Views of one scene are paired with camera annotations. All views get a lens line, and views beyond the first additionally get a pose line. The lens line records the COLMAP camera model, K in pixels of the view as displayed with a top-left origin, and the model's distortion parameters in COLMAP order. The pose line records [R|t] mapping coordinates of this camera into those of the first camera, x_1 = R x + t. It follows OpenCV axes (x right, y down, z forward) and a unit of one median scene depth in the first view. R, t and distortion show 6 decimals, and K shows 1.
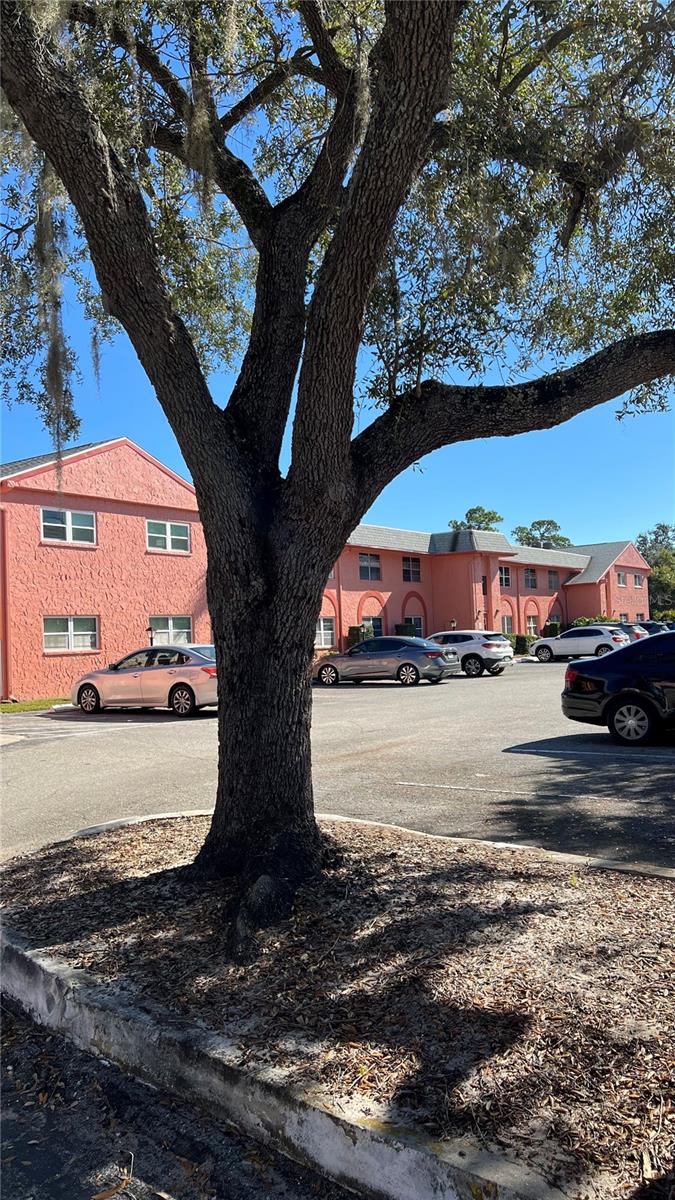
lens RADIAL K [[897.0, 0, 344.5], [0, 897.0, 611.4], [0, 0, 1]] dist [0.088494, -0.158963]
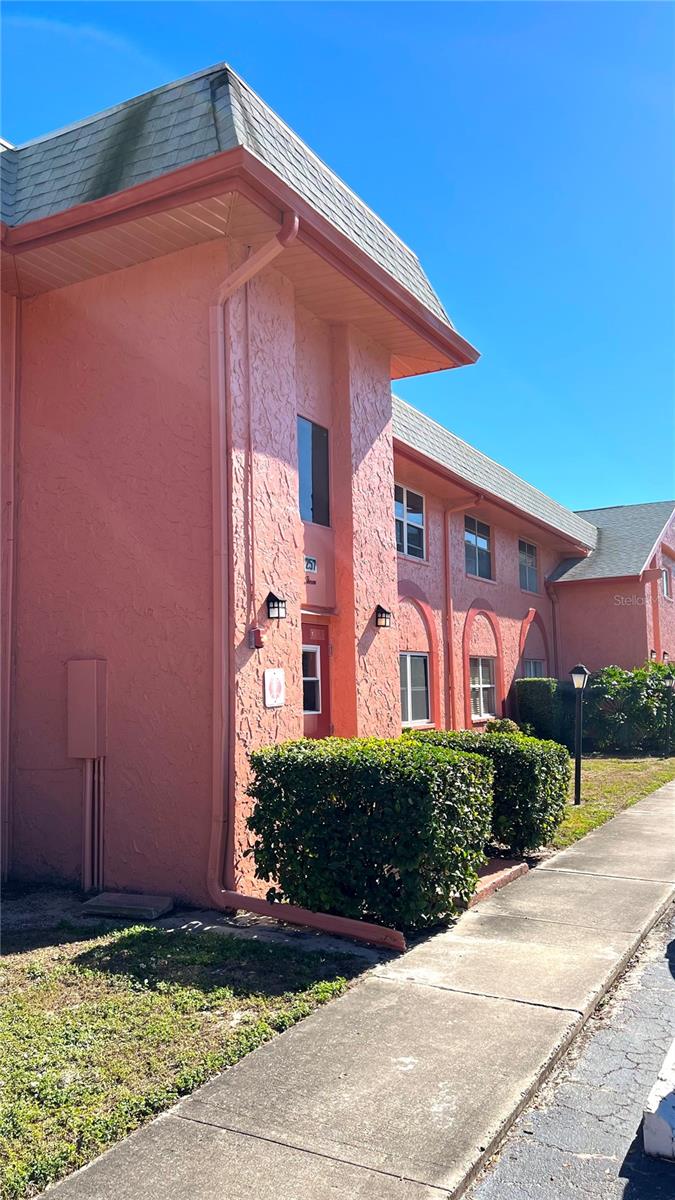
lens RADIAL K [[897.0, 0, 344.5], [0, 897.0, 611.4], [0, 0, 1]] dist [0.088494, -0.158963]
pose [[0.991977, 0.025824, 0.123755, 0.157883], [-0.018269, 0.997922, -0.061796, 0.012841], [-0.125093, 0.059039, 0.990387, 0.925999]]
